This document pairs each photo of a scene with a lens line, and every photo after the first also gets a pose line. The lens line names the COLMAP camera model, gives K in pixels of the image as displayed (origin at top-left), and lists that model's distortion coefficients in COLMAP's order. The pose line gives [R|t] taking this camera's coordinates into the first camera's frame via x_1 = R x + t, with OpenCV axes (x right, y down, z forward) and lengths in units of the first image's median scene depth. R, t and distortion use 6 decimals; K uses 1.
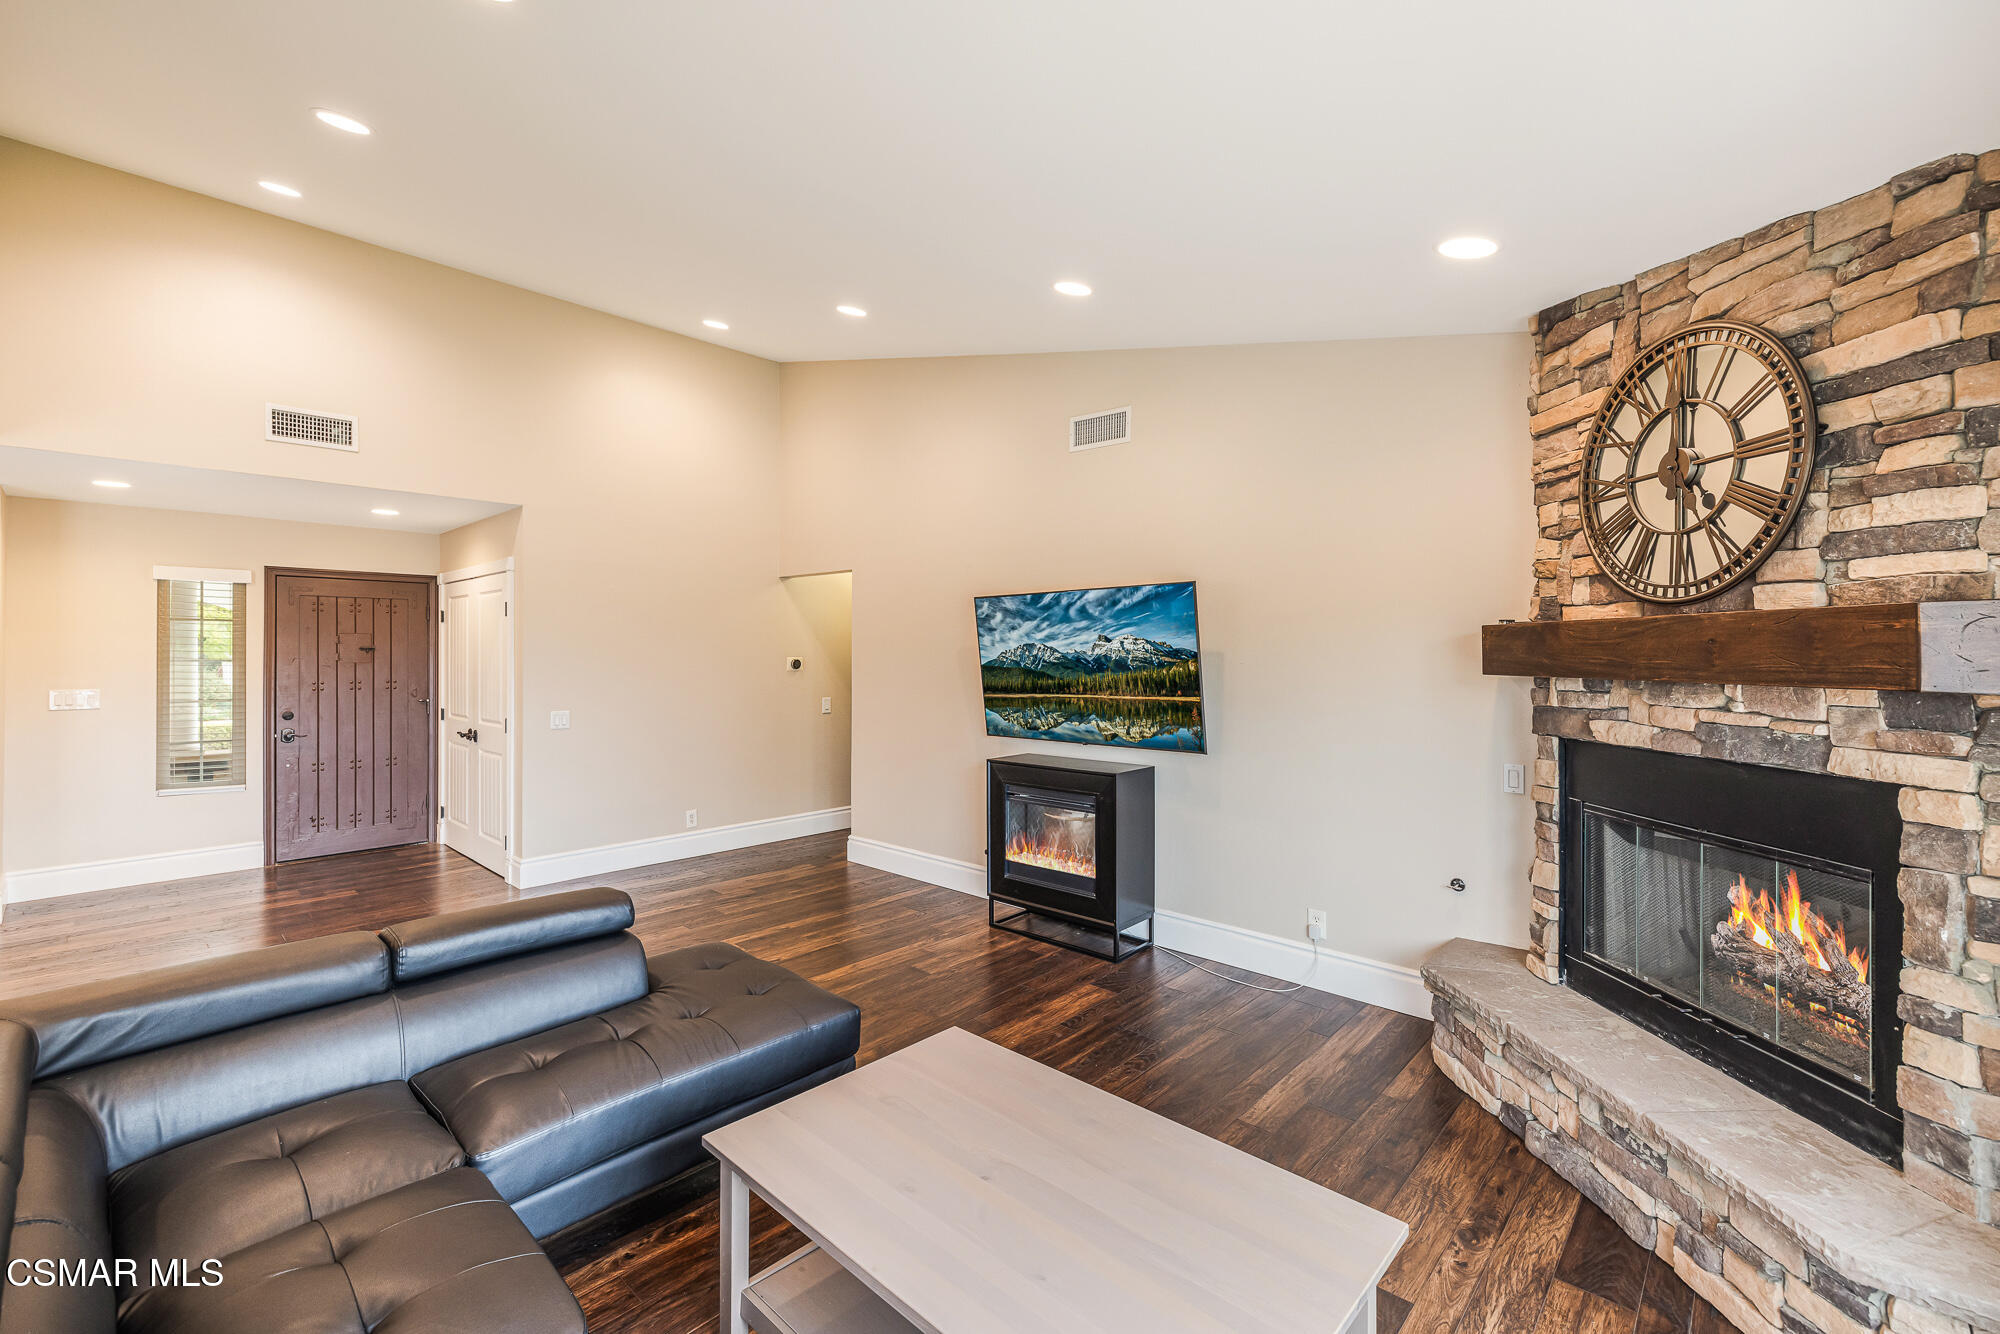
lens RADIAL K [[839.3, 0, 985.3], [0, 839.3, 649.4], [0, 0, 1]] dist [0.001589, -0.000180]
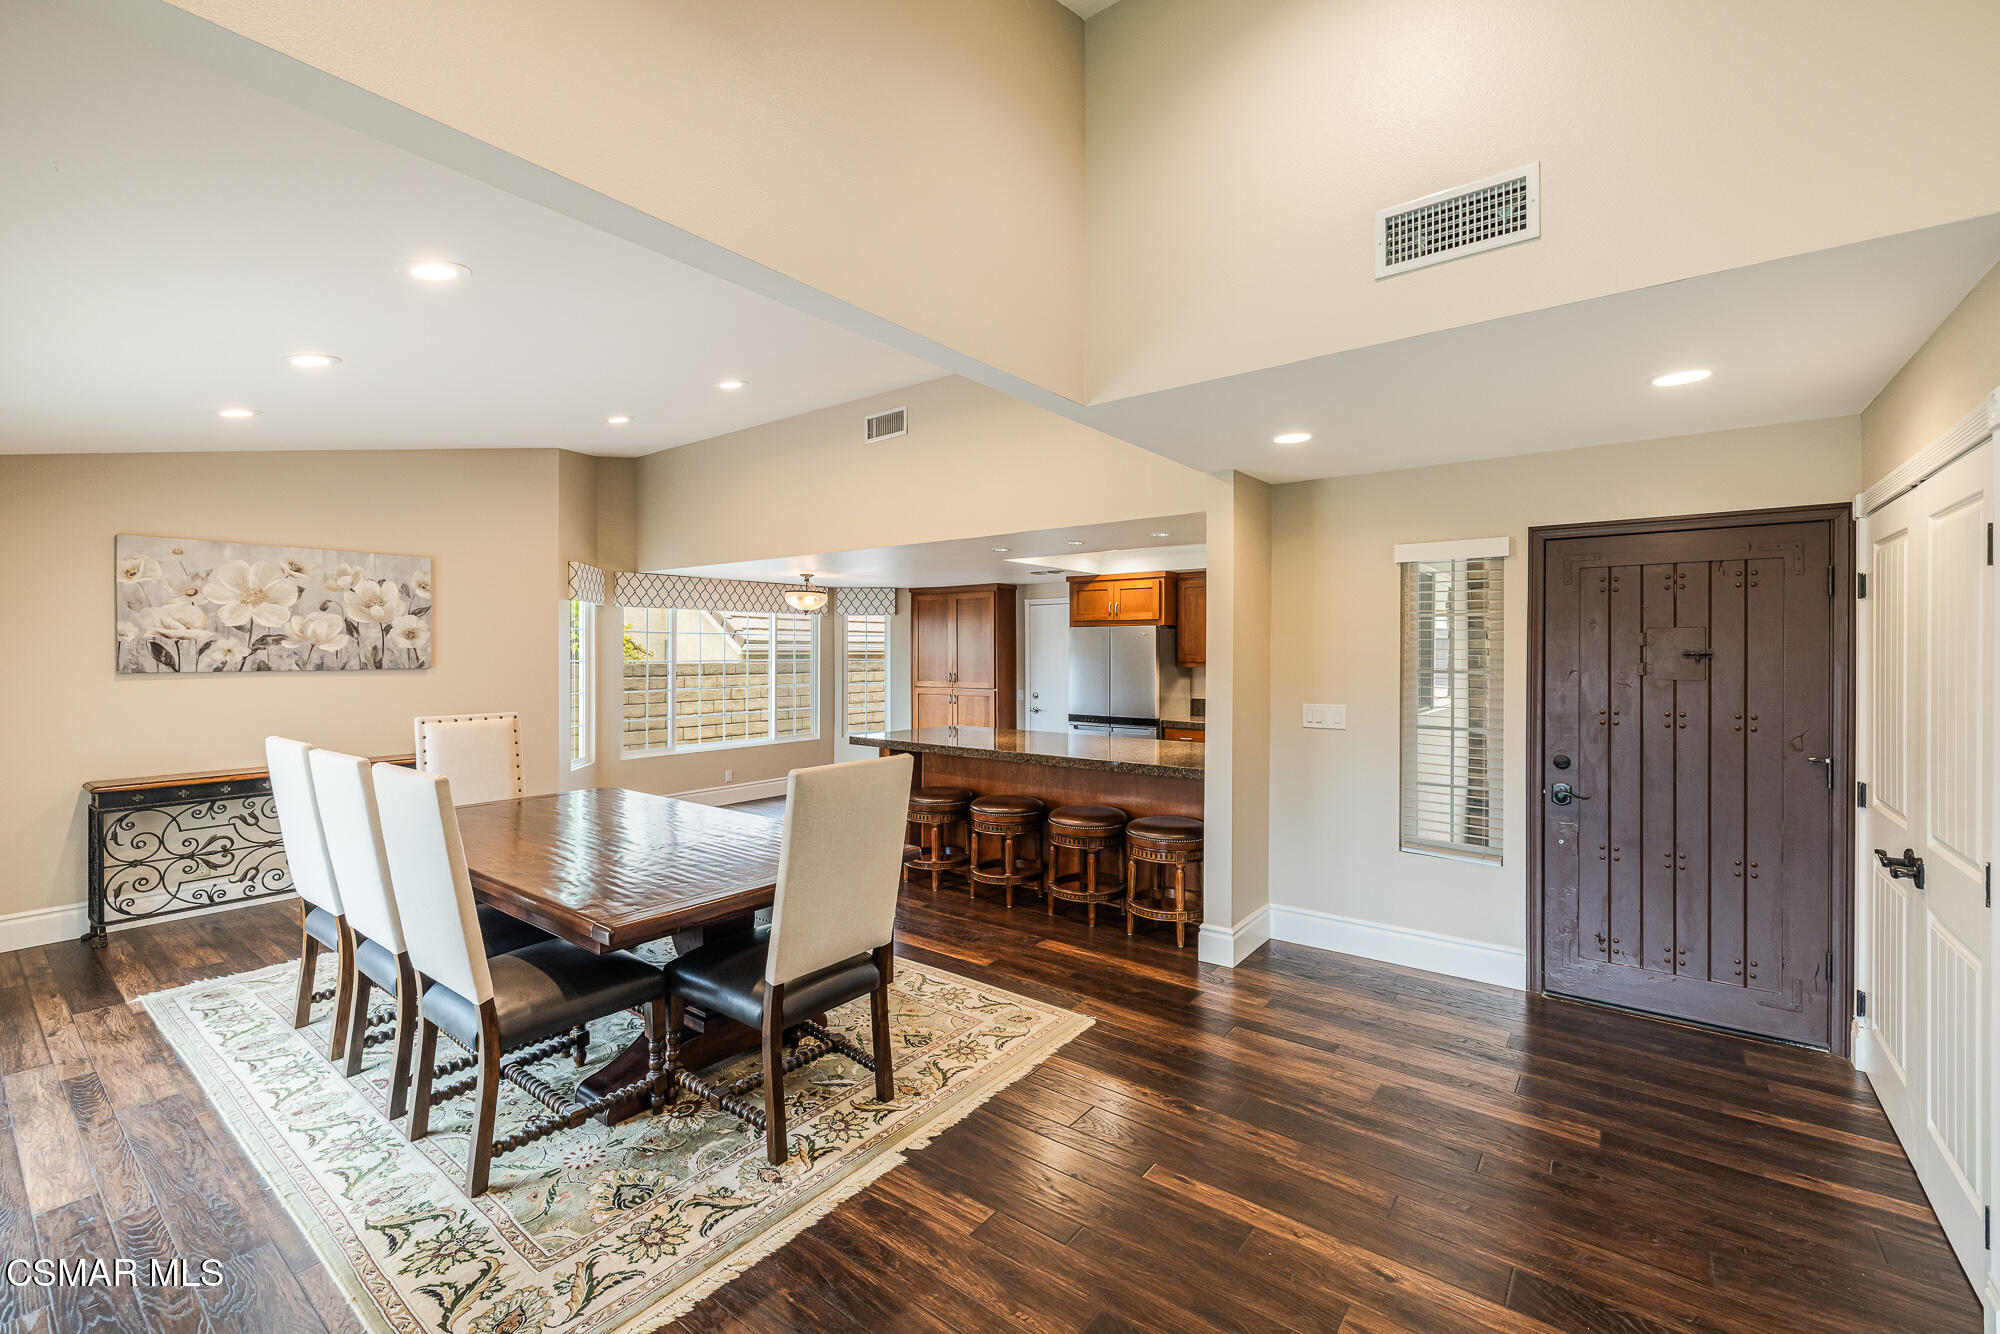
lens RADIAL K [[839.3, 0, 1003.4], [0, 839.3, 656.4], [0, 0, 1]] dist [0.001589, -0.000180]
pose [[0.098751, 0.010874, -0.995053, -0.357648], [0.005175, 0.999921, 0.011441, -0.013063], [0.995099, -0.006279, 0.098687, 0.751230]]
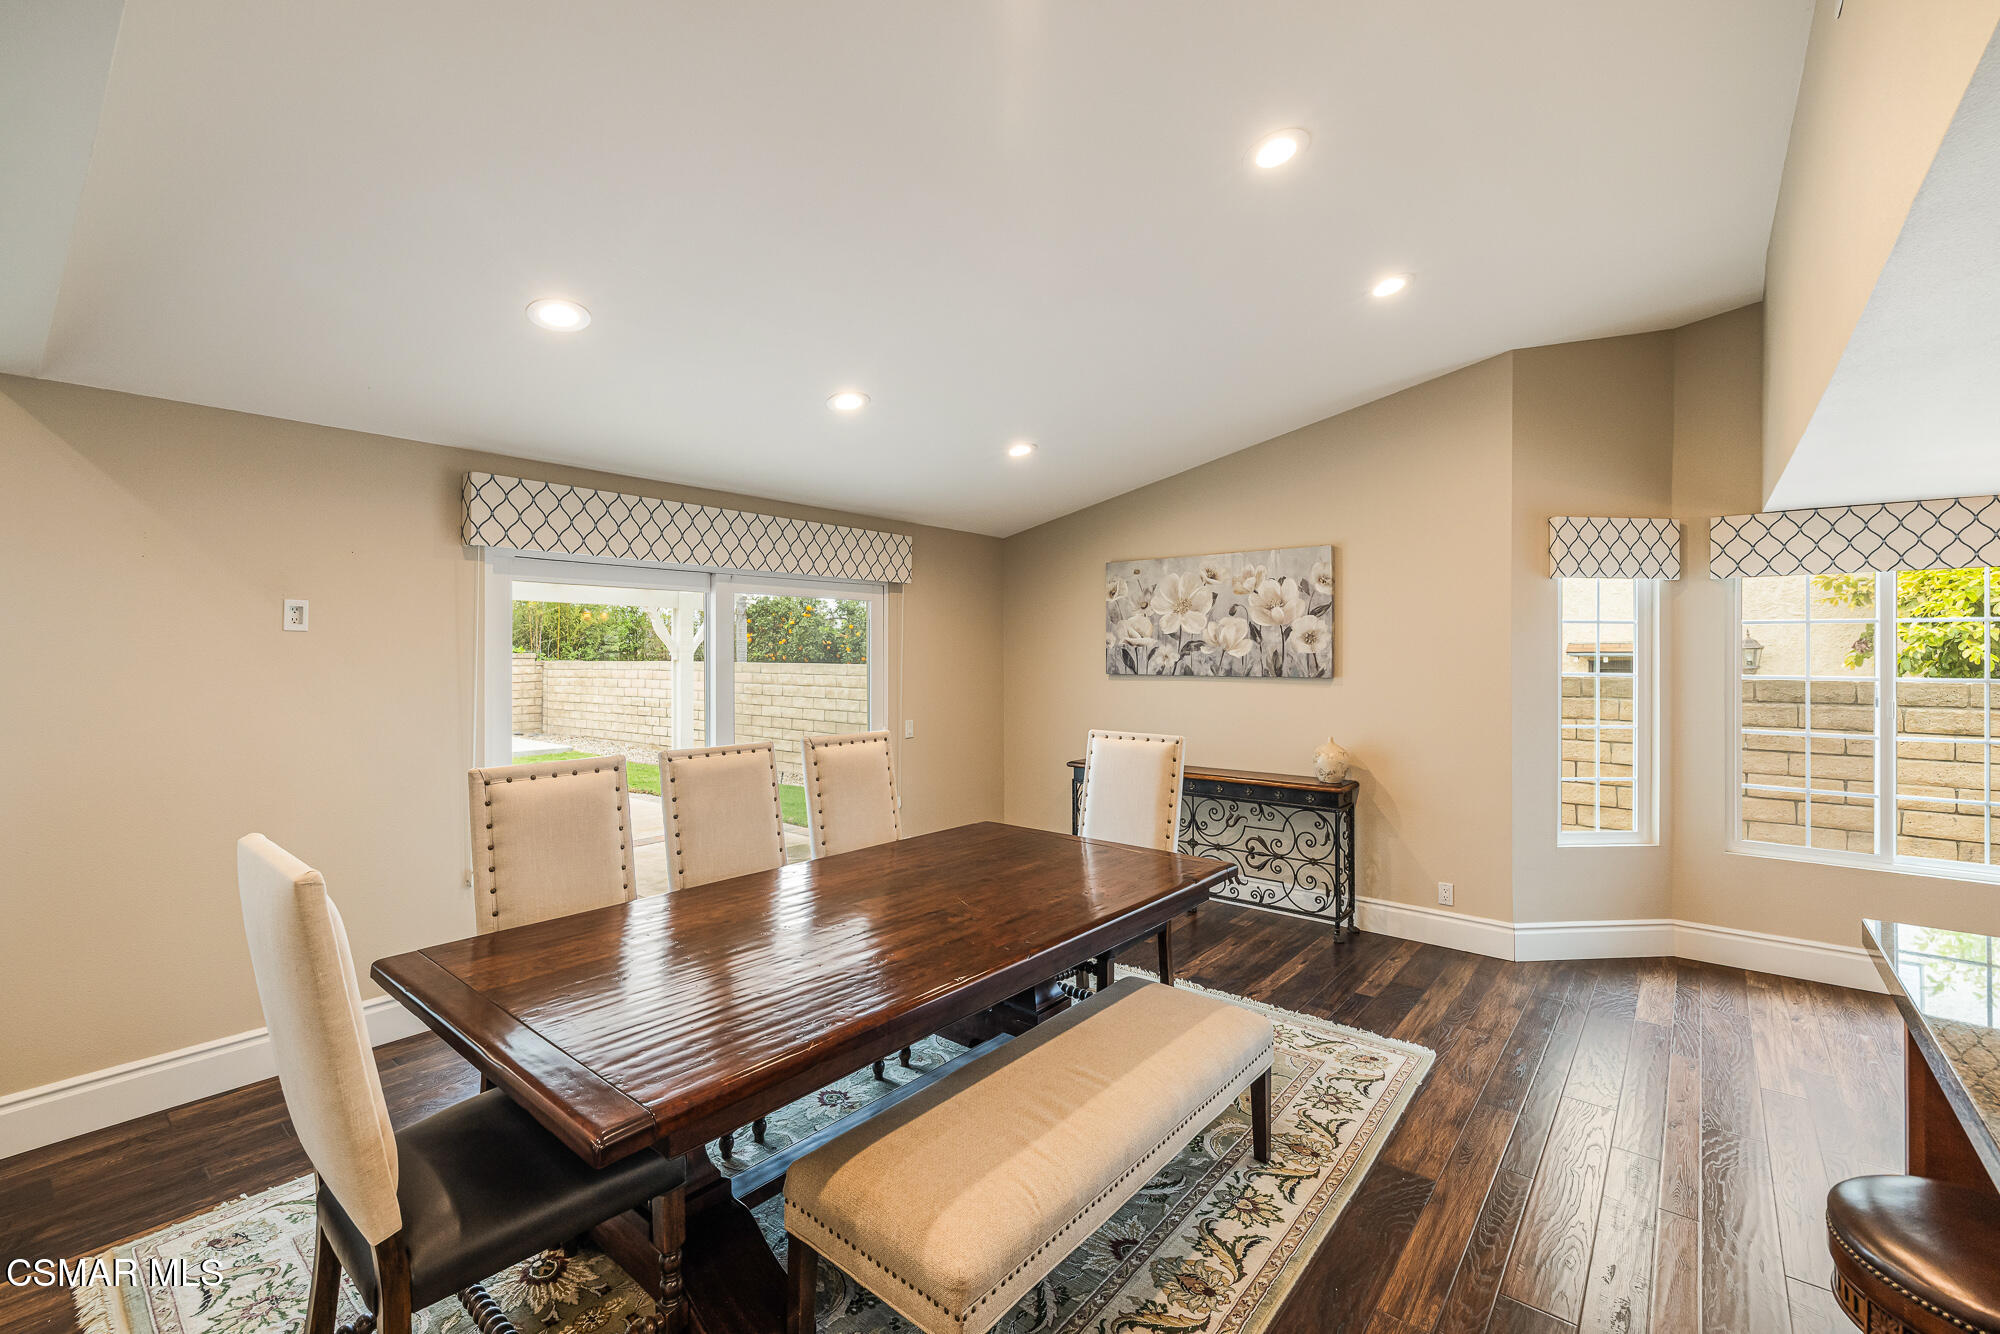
lens RADIAL K [[839.3, 0, 989.0], [0, 839.3, 644.2], [0, 0, 1]] dist [0.001589, -0.000180]
pose [[-0.997373, 0.004364, -0.072311, -1.290146], [0.005698, 0.999817, -0.018239, -0.009717], [0.072218, -0.018603, -0.997215, 1.070788]]
